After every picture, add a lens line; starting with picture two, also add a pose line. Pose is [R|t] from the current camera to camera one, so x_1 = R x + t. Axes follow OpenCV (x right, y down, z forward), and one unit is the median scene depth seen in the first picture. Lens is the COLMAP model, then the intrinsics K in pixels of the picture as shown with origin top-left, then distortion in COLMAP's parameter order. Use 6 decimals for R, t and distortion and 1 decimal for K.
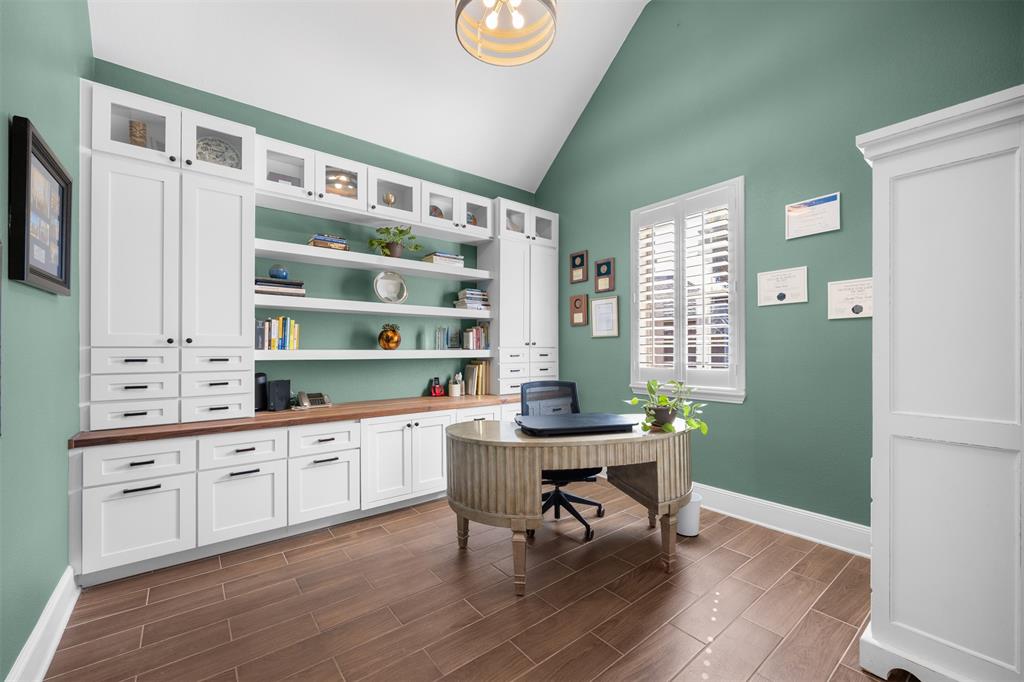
lens RADIAL K [[398.4, 0, 510.3], [0, 398.4, 344.0], [0, 0, 1]] dist [-0.000362, -0.000008]
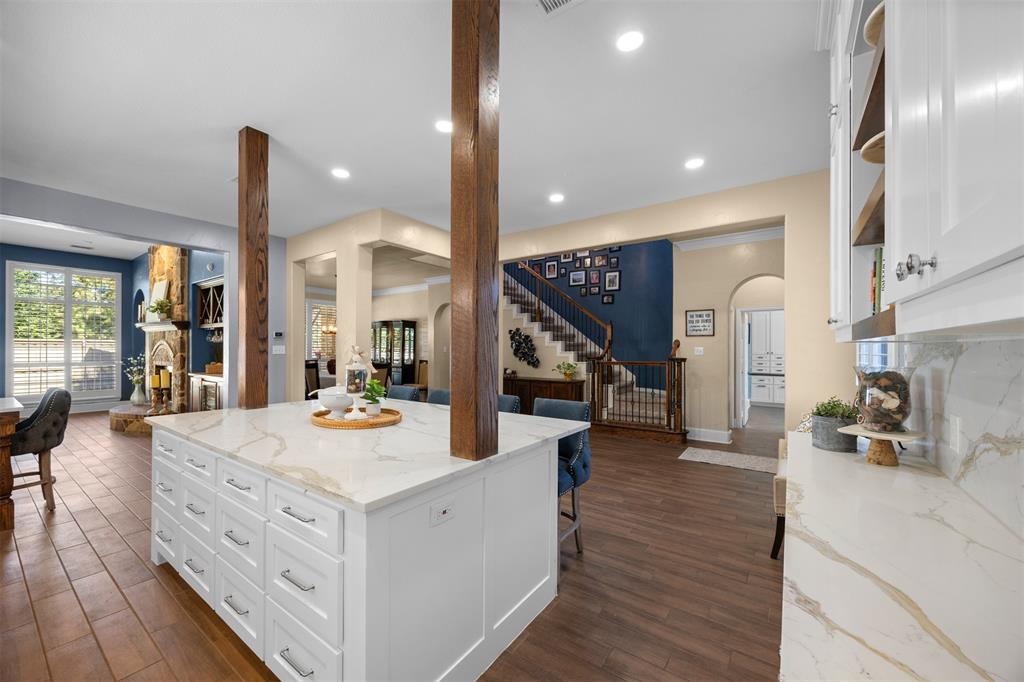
lens RADIAL K [[387.4, 0, 514.7], [0, 387.4, 348.2], [0, 0, 1]] dist [0.006613, 0.000040]
pose [[0.281144, -0.000269, -0.959666, 2.208263], [0.007183, 0.999973, 0.001824, -0.081276], [0.959639, -0.007406, 0.281138, -2.569536]]
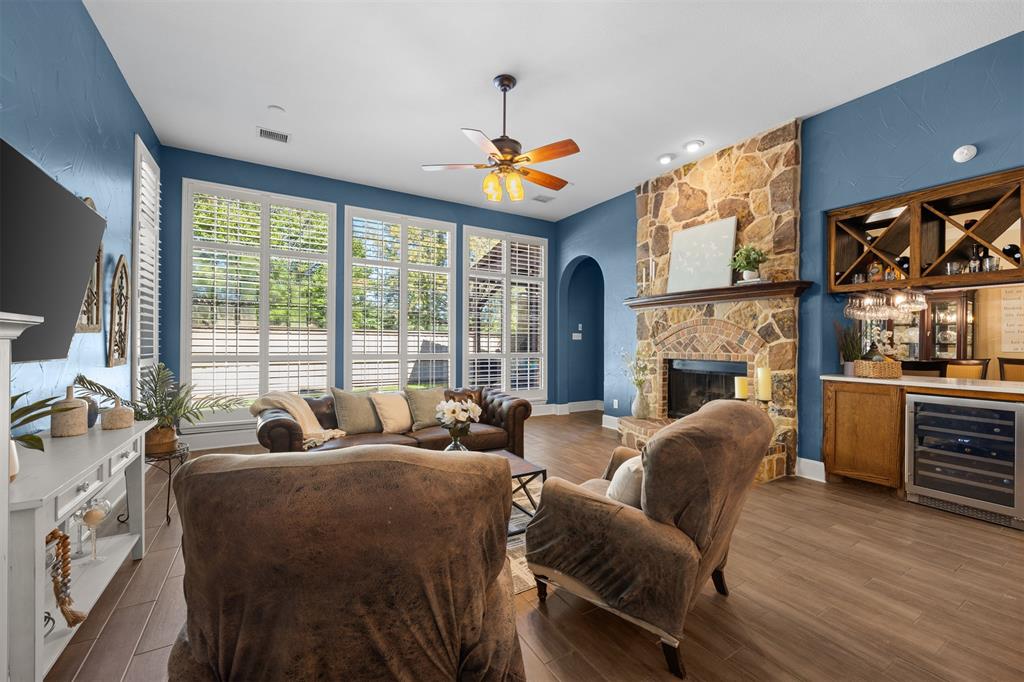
lens RADIAL K [[398.4, 0, 510.3], [0, 398.4, 344.0], [0, 0, 1]] dist [-0.000362, -0.000008]
pose [[-0.118884, -0.000227, -0.992908, 0.639904], [0.002593, 0.999996, -0.000539, -0.038586], [0.992905, -0.002639, -0.118883, -4.957074]]
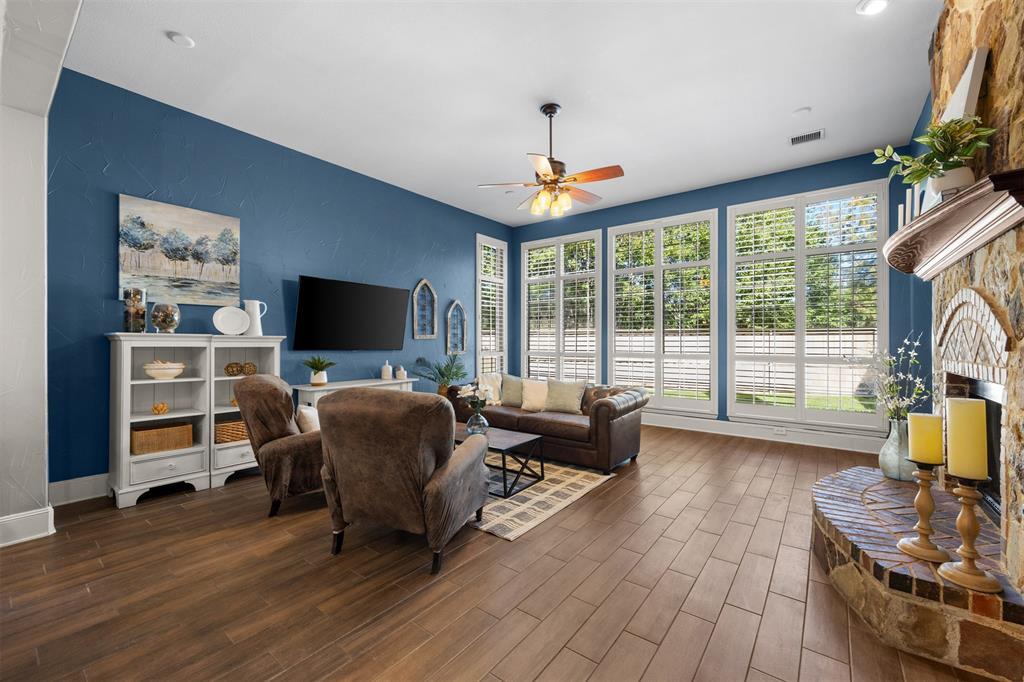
lens RADIAL K [[413.2, 0, 516.8], [0, 413.2, 345.2], [0, 0, 1]] dist [-0.000425, -0.000115]
pose [[-0.967533, 0.000793, -0.252744, -0.321899], [0.001547, 0.999995, -0.002787, -0.026881], [0.252741, -0.003088, -0.967529, -3.657517]]
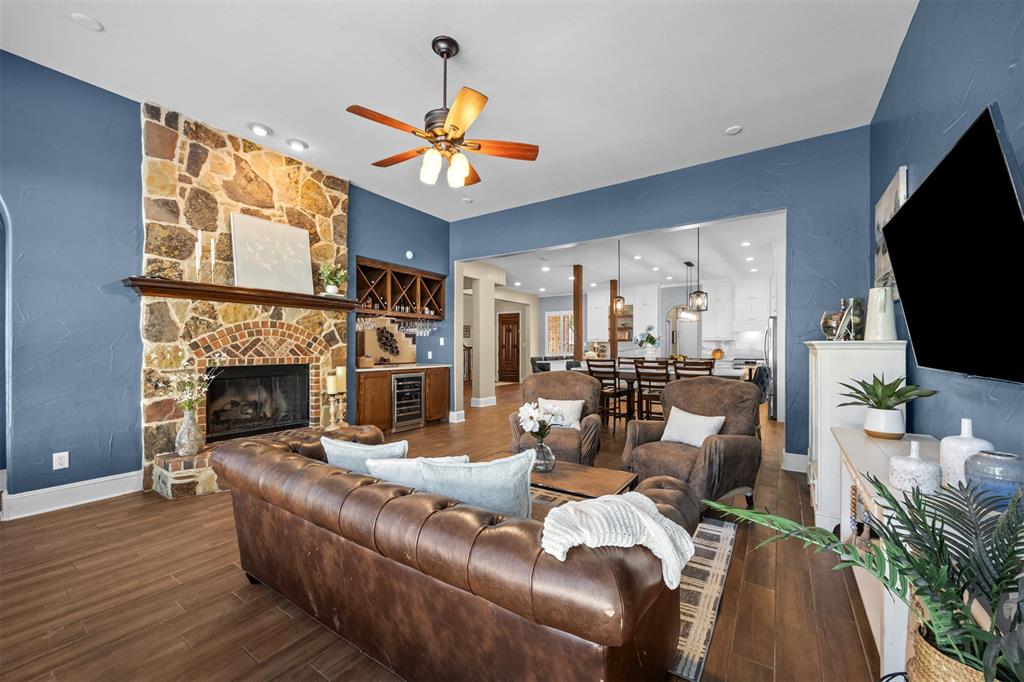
lens RADIAL K [[395.9, 0, 511.9], [0, 395.9, 347.2], [0, 0, 1]] dist [0.000829, 0.000062]
pose [[0.953308, -0.001448, 0.301997, -1.046604], [-0.001270, 0.999960, 0.008803, -0.059125], [-0.301998, -0.008776, 0.953268, -6.464715]]
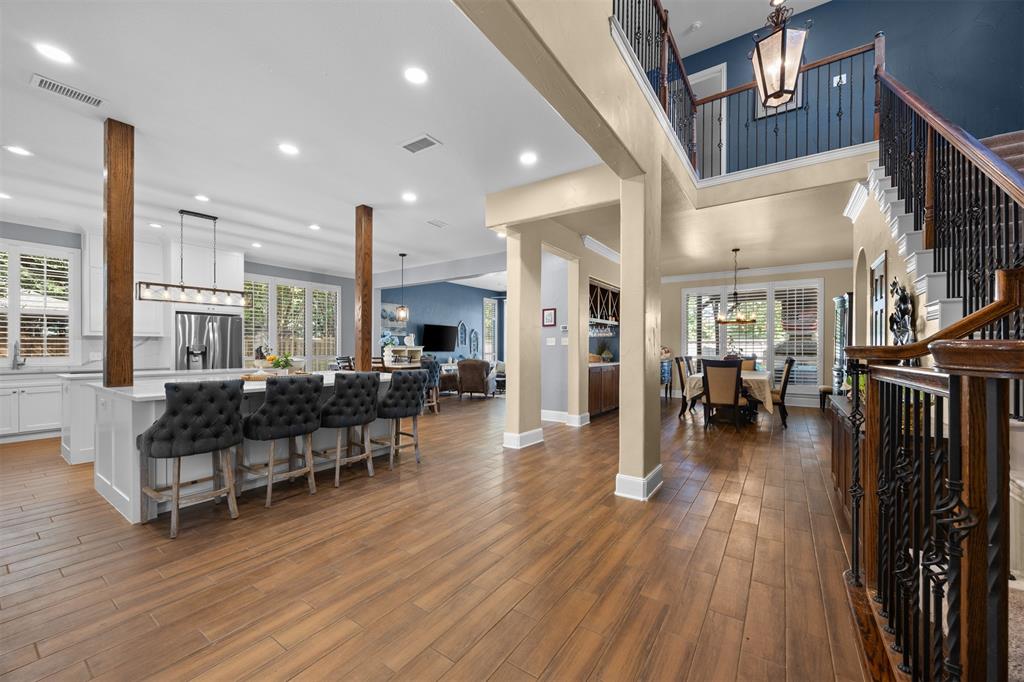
lens RADIAL K [[387.4, 0, 514.7], [0, 387.4, 348.2], [0, 0, 1]] dist [0.006613, 0.000040]
pose [[-0.956216, -0.003292, -0.292644, 0.517777], [-0.000596, 0.999957, -0.009301, -0.003514], [0.292662, -0.008720, -0.956176, -0.668794]]
